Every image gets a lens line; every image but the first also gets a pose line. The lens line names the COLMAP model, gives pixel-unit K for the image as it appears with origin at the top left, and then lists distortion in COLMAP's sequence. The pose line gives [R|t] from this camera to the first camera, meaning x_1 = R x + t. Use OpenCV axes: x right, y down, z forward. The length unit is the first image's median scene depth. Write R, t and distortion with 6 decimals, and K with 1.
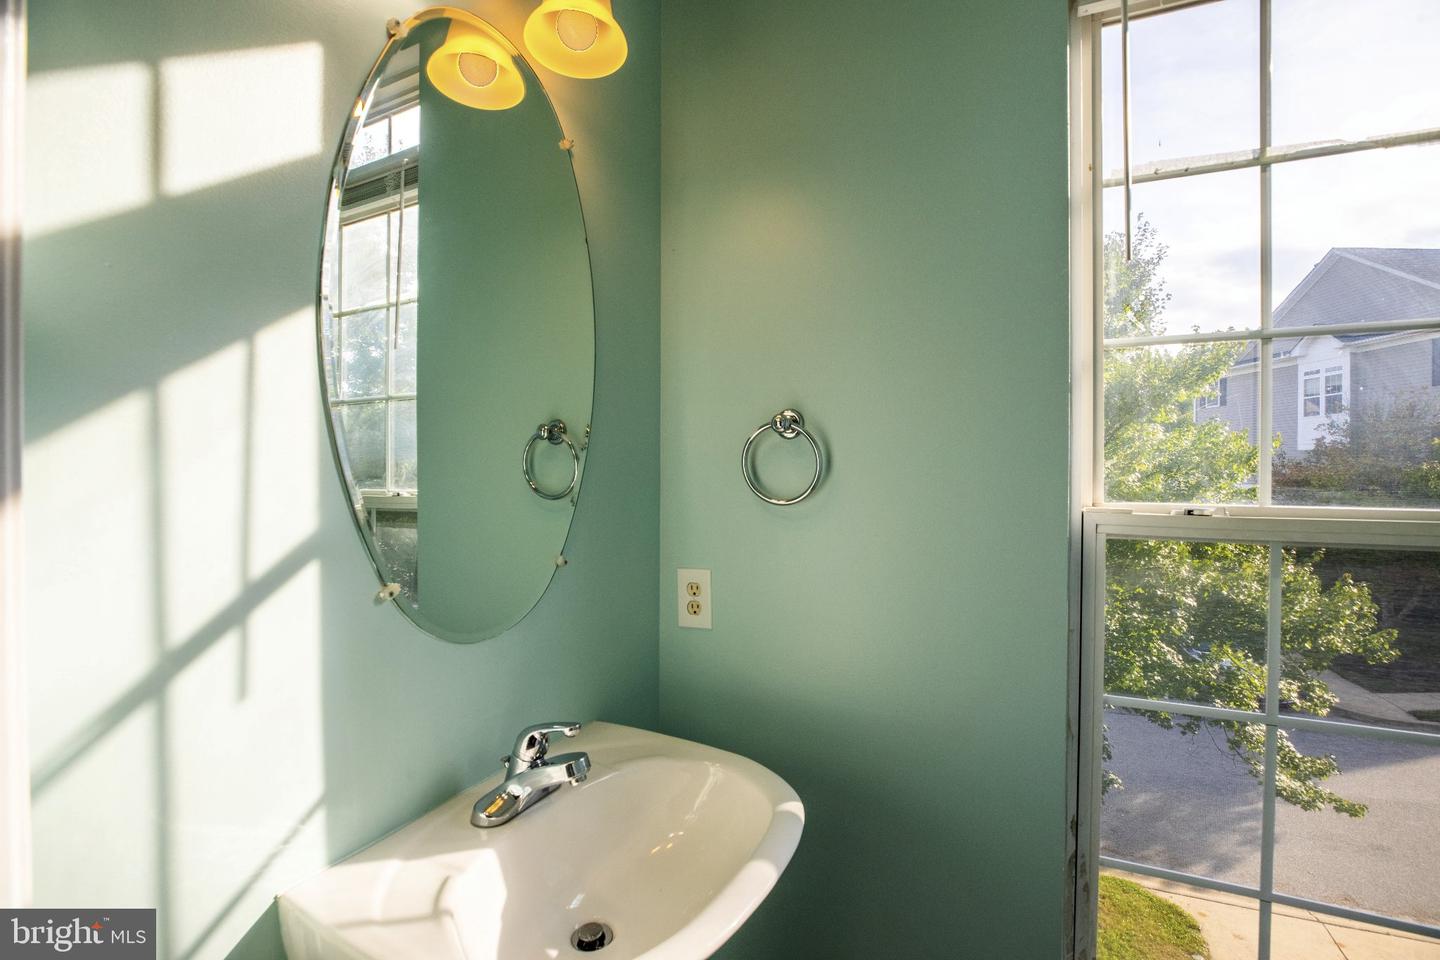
lens RADIAL K [[659.5, 0, 717.3], [0, 659.5, 487.1], [0, 0, 1]] dist [-0.036779, 0.008221]
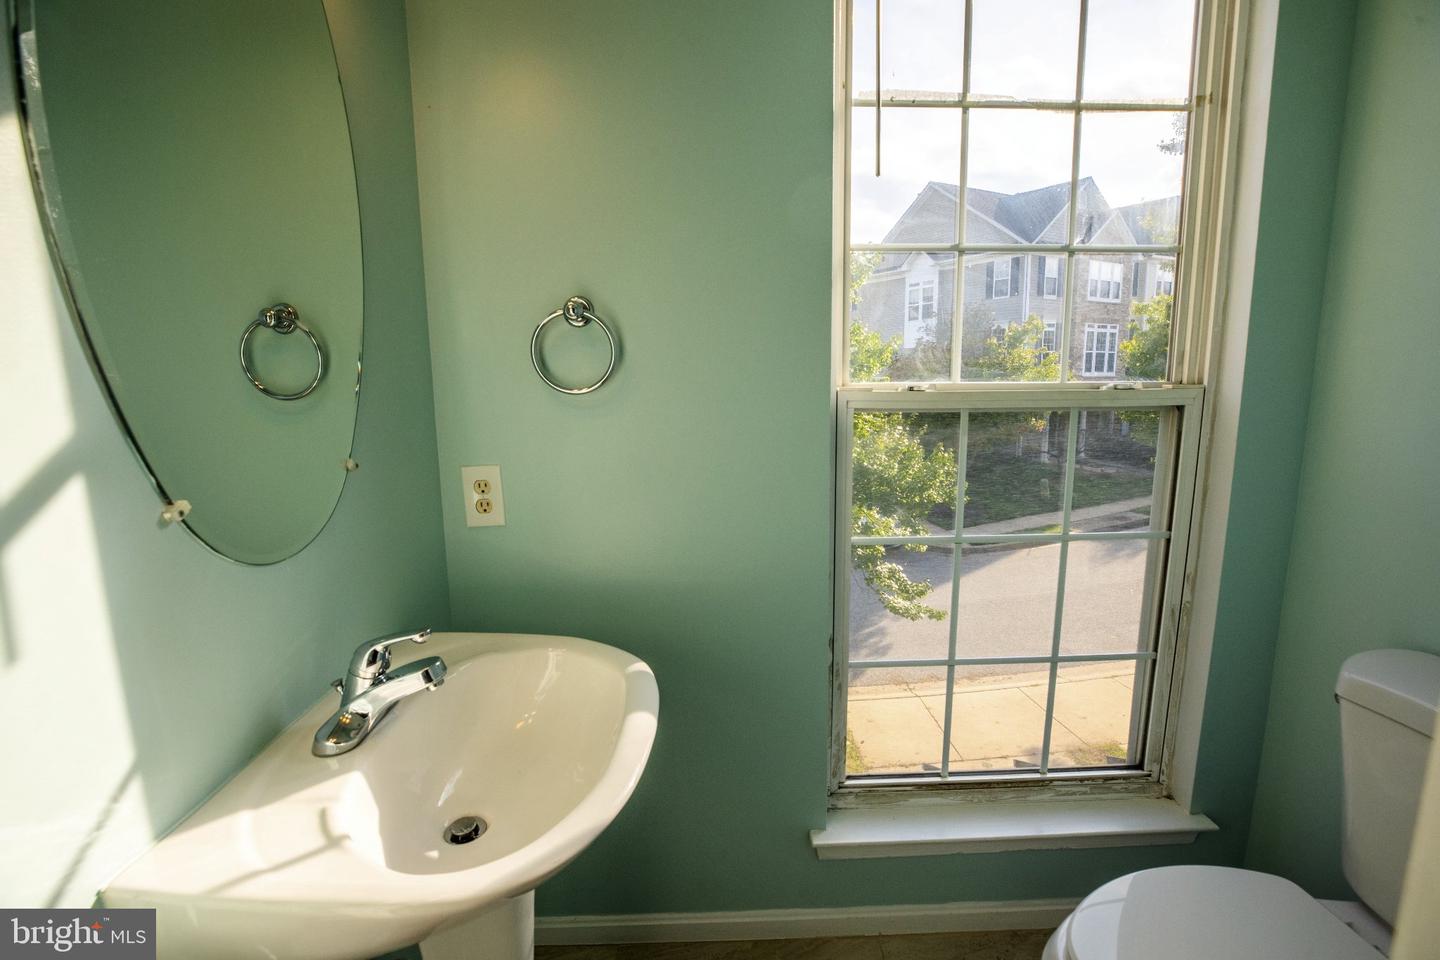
lens RADIAL K [[659.5, 0, 723.9], [0, 659.5, 485.9], [0, 0, 1]] dist [-0.036779, 0.008221]
pose [[0.891749, -0.091816, 0.443118, -0.181398], [0.024412, 0.987535, 0.155495, 0.016829], [-0.451871, -0.127846, 0.882875, -0.000249]]
